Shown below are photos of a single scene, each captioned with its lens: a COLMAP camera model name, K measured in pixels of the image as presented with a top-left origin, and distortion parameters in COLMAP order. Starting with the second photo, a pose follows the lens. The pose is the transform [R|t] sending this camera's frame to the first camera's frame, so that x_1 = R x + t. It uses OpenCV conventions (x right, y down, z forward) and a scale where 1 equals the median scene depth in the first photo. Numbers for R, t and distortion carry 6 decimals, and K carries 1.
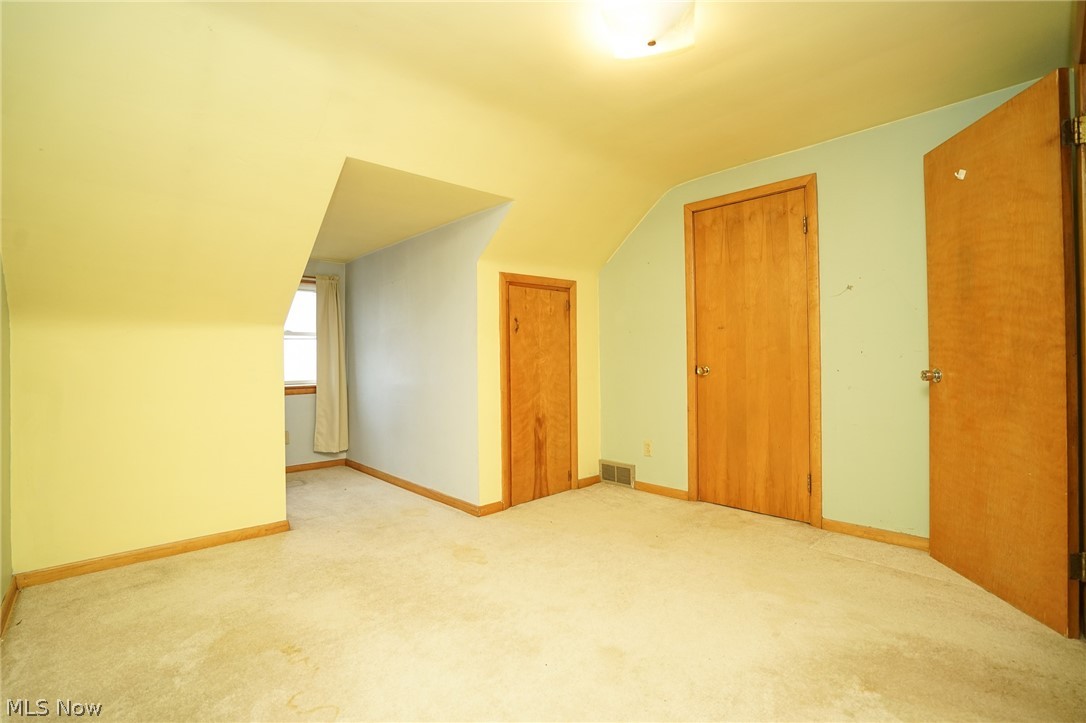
lens RADIAL K [[521.5, 0, 538.9], [0, 521.5, 359.1], [0, 0, 1]] dist [-0.004732, 0.000241]
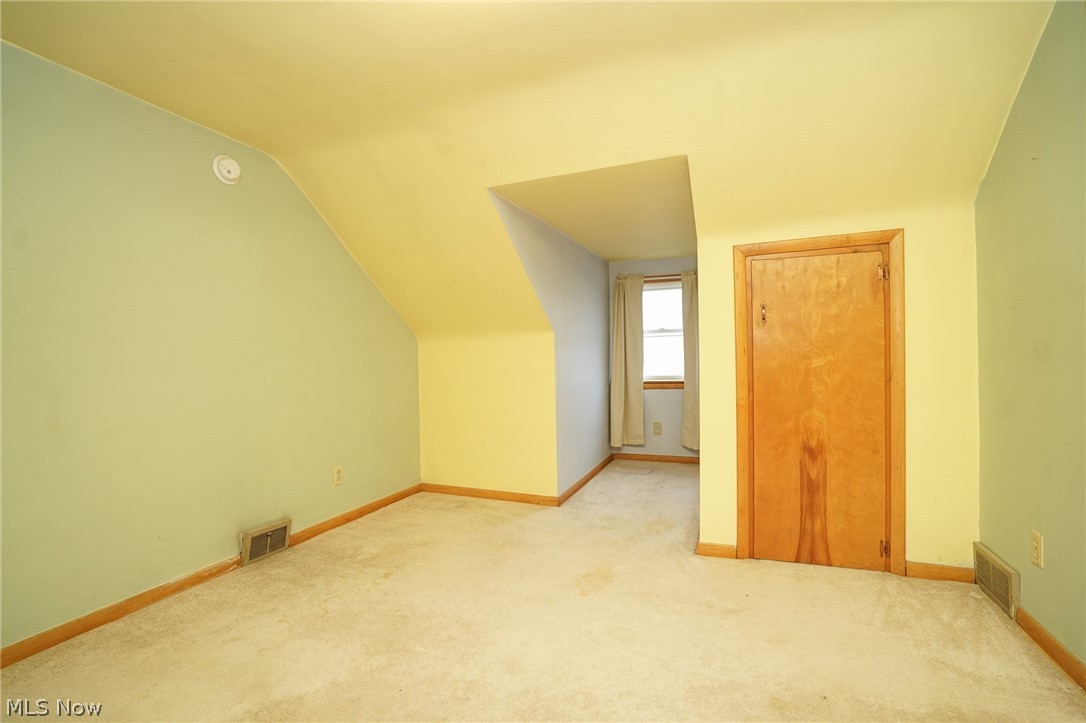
lens RADIAL K [[521.5, 0, 538.9], [0, 521.5, 359.1], [0, 0, 1]] dist [-0.004732, 0.000241]
pose [[0.412258, 0.009877, -0.911013, 0.468931], [0.019553, 0.999615, 0.019686, -0.021602], [0.910857, -0.025929, 0.411906, 0.396738]]
